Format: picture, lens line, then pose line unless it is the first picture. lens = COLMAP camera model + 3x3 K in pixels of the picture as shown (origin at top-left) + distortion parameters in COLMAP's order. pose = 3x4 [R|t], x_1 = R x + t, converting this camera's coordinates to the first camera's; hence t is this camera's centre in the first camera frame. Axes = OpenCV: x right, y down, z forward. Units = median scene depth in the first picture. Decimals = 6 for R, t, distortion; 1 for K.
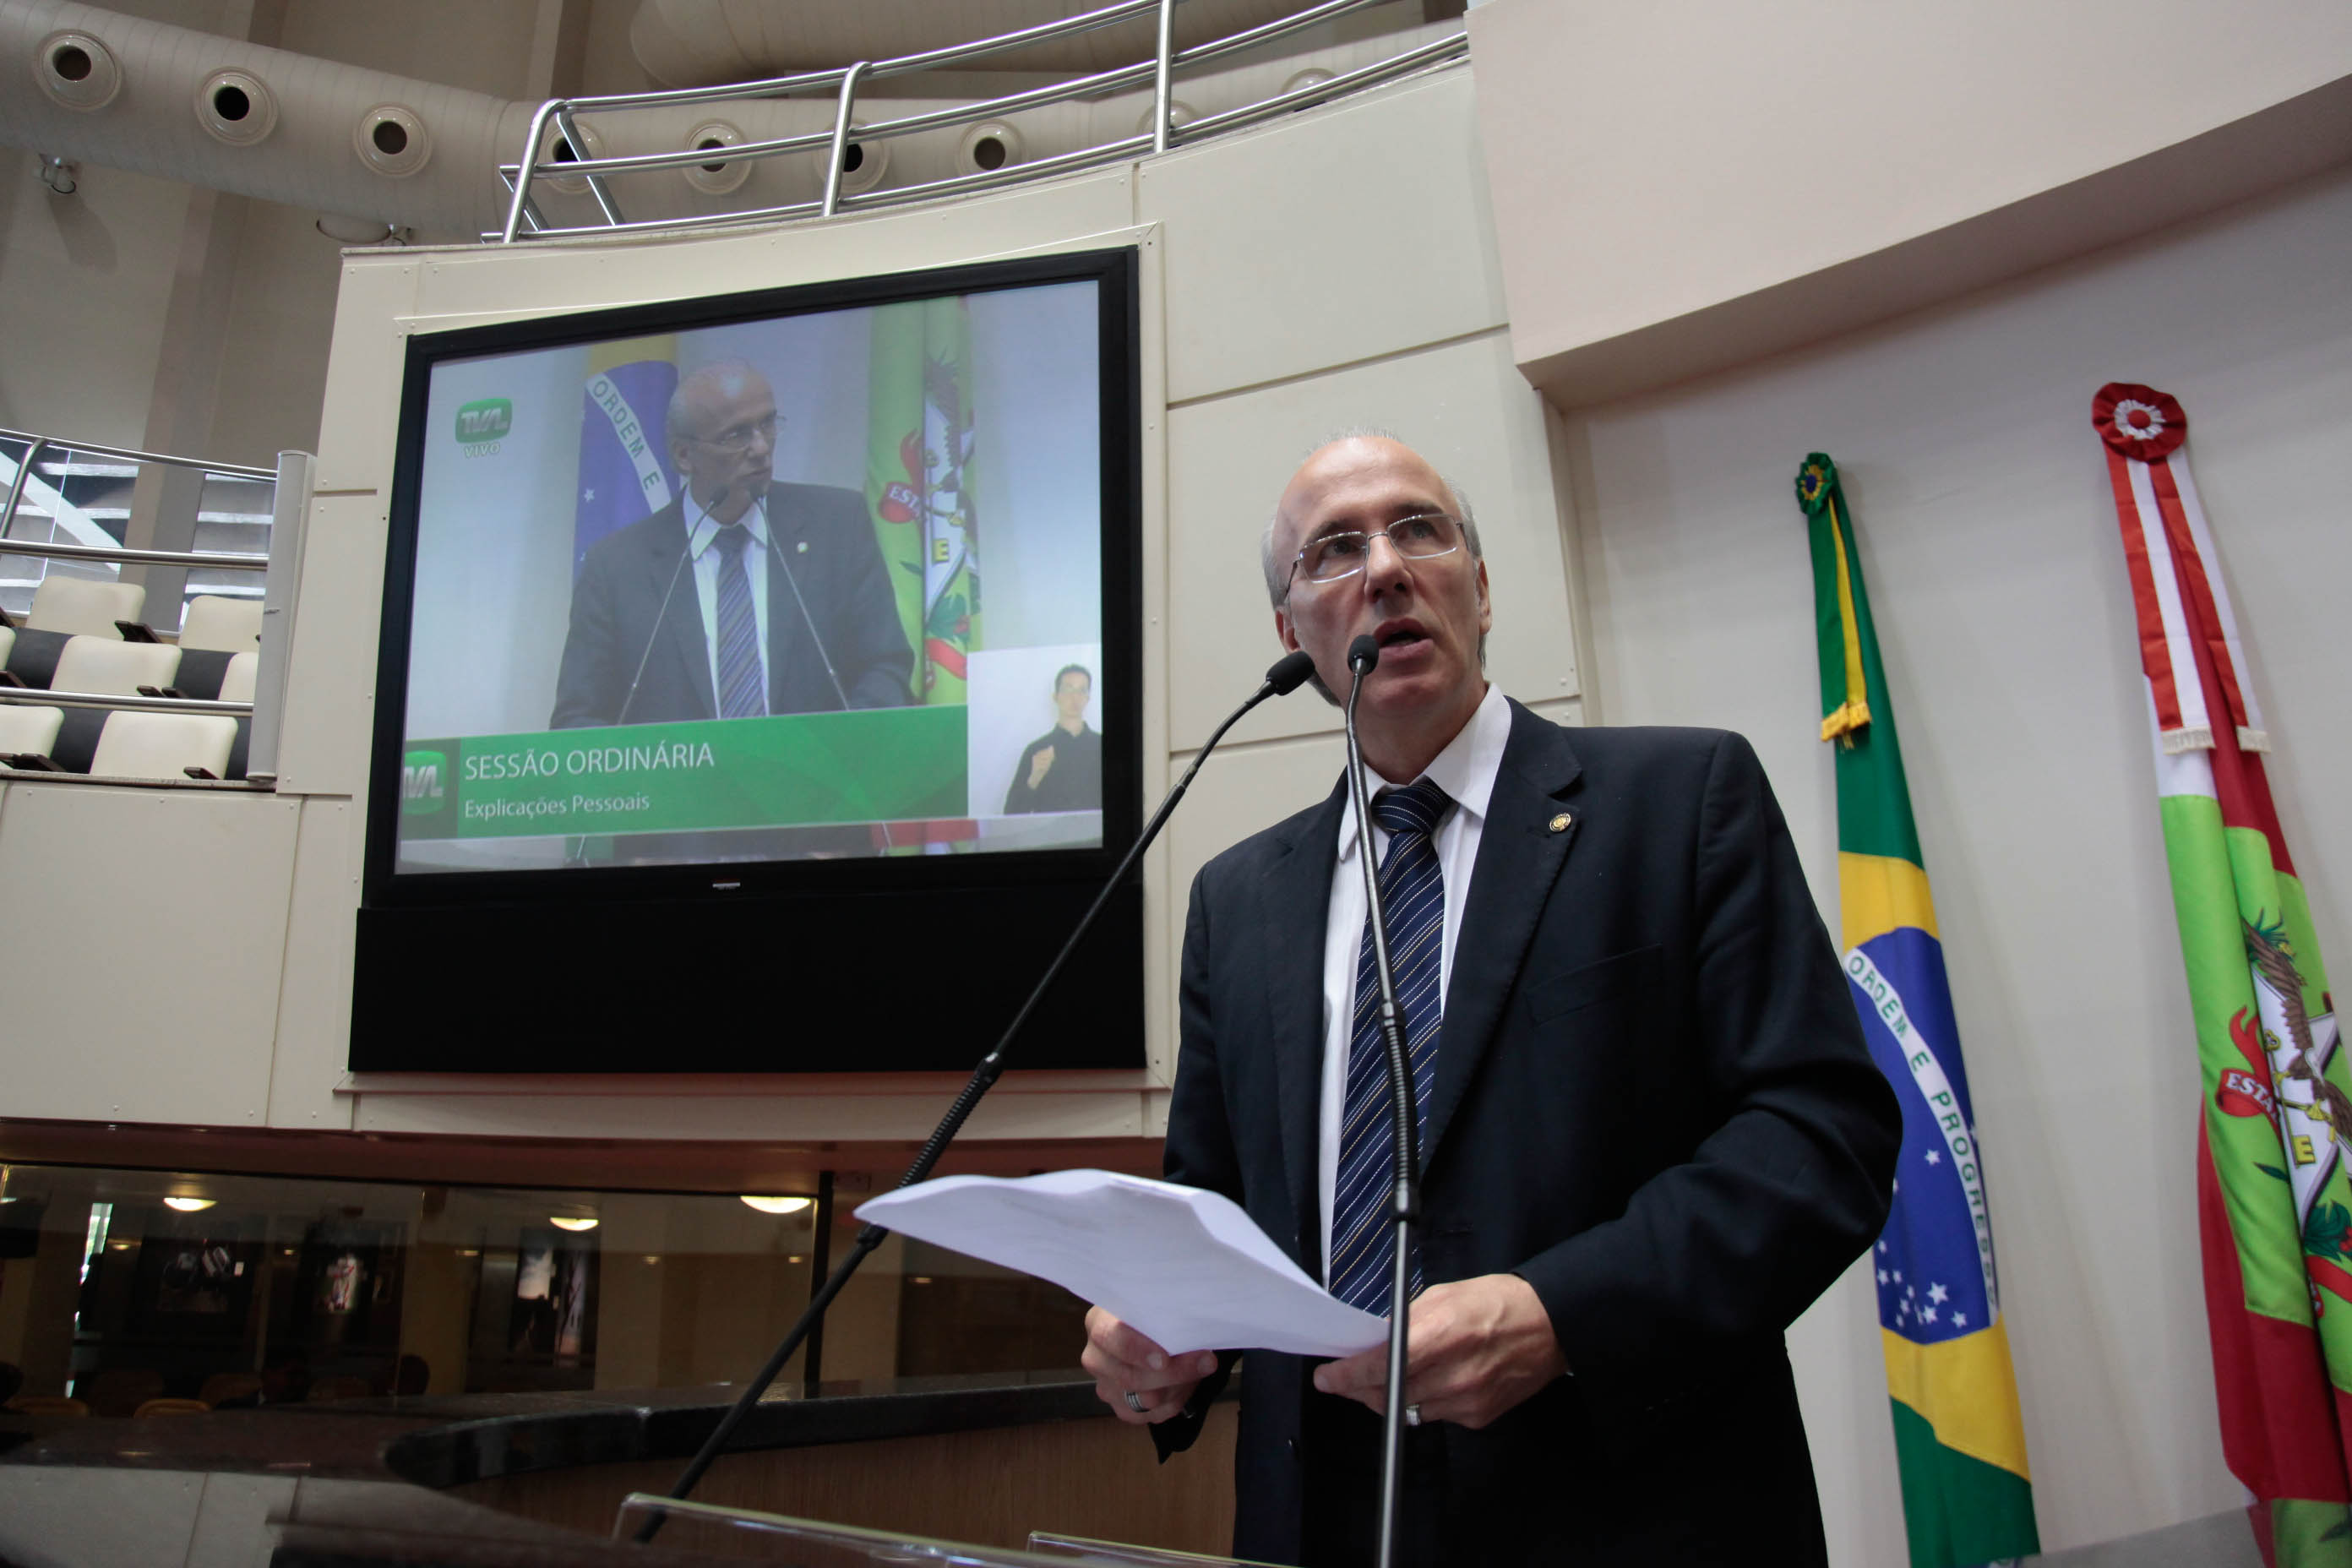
lens RADIAL K [[1631.2, 0, 1284.2], [0, 1631.2, 778.1], [0, 0, 1]] dist [-0.026170, 0.002872]
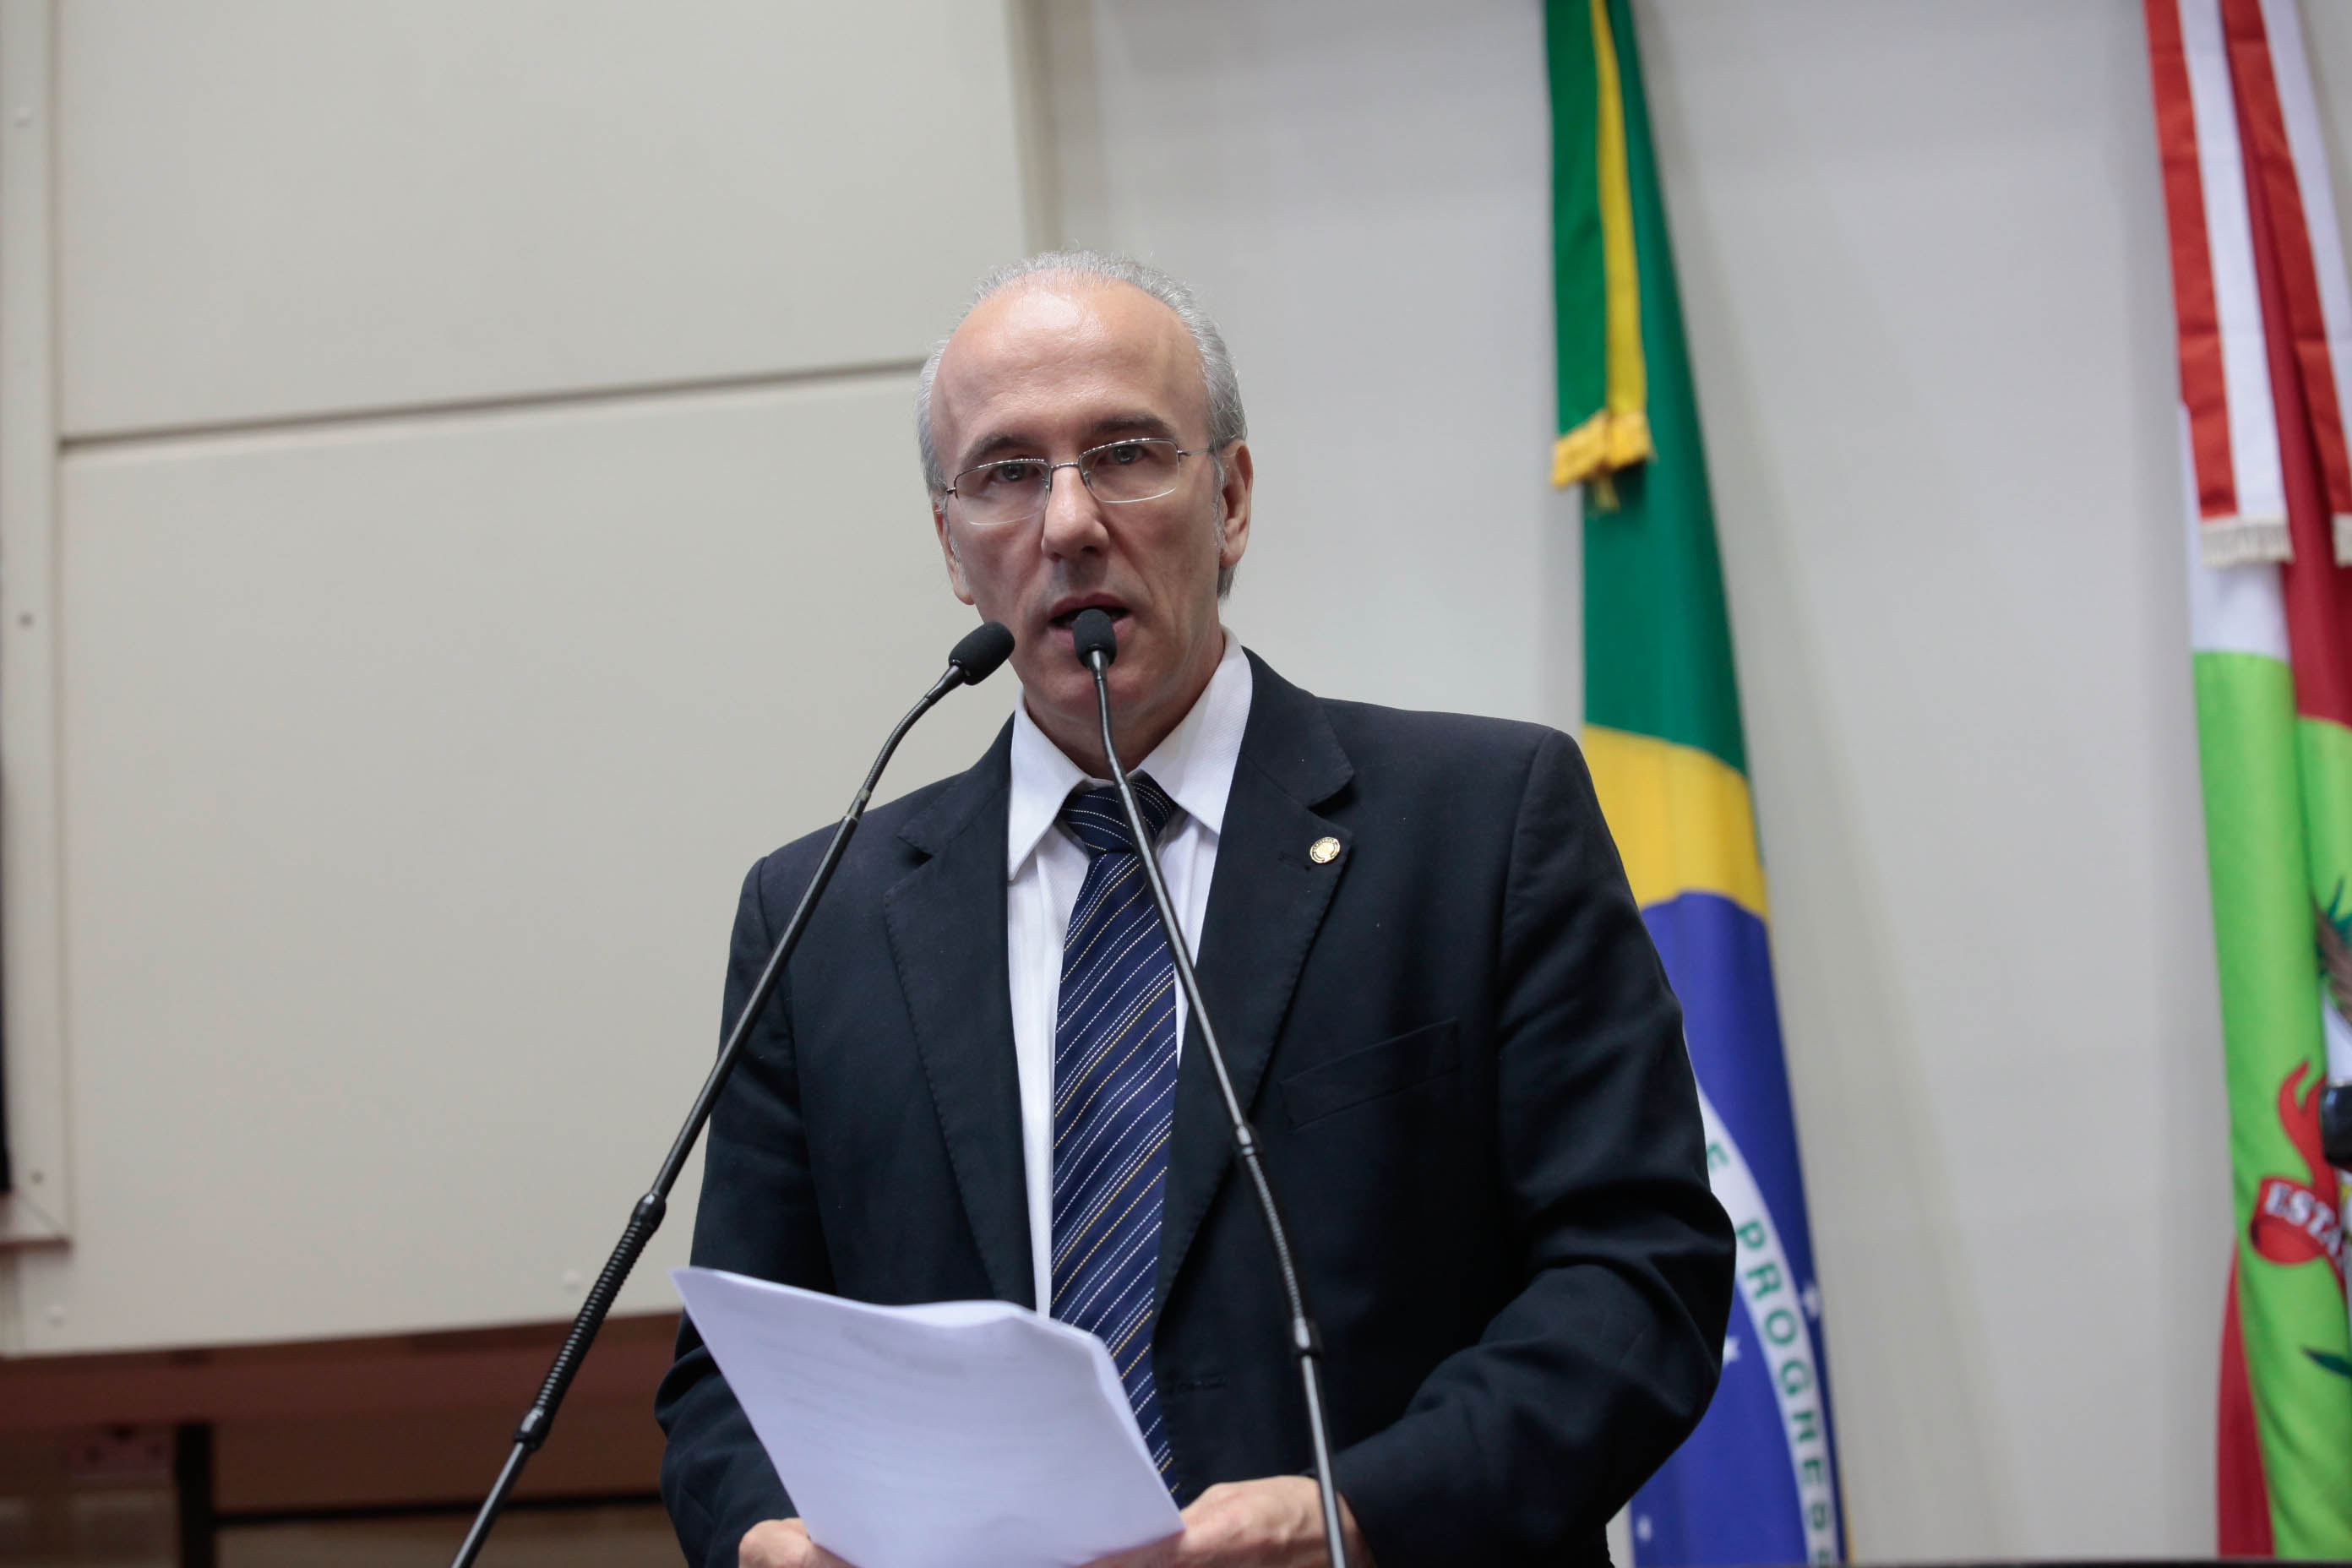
lens RADIAL K [[5388.2, 0, 1174.4], [0, 5388.2, 785.4], [0, 0, 1]] dist [-0.013796, 0.000000]
pose [[0.958249, 0.011558, 0.285702, -0.272244], [-0.043160, 0.993581, 0.104563, -0.118787], [-0.282659, -0.112528, 0.952597, -0.578436]]
